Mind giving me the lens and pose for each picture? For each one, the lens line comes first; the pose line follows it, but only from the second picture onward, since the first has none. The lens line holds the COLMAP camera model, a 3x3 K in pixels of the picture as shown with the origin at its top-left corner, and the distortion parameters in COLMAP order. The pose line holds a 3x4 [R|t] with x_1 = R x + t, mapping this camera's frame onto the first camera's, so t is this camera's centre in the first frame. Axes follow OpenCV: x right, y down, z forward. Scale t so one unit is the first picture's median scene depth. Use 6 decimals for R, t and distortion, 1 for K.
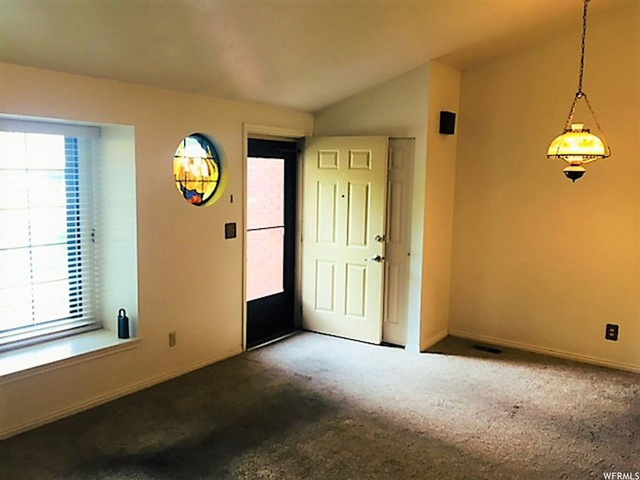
lens RADIAL K [[552.8, 0, 320.3], [0, 552.8, 236.9], [0, 0, 1]] dist [0.073834, -0.114193]
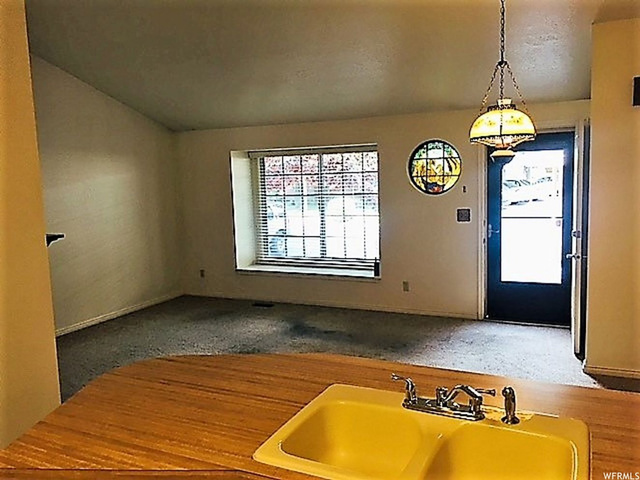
lens RADIAL K [[552.8, 0, 320.3], [0, 552.8, 236.9], [0, 0, 1]] dist [0.073834, -0.114193]
pose [[0.157693, 0.081911, -0.984085, 1.052383], [-0.077553, 0.994503, 0.070351, -0.026541], [0.984438, 0.065225, 0.163178, 0.511098]]
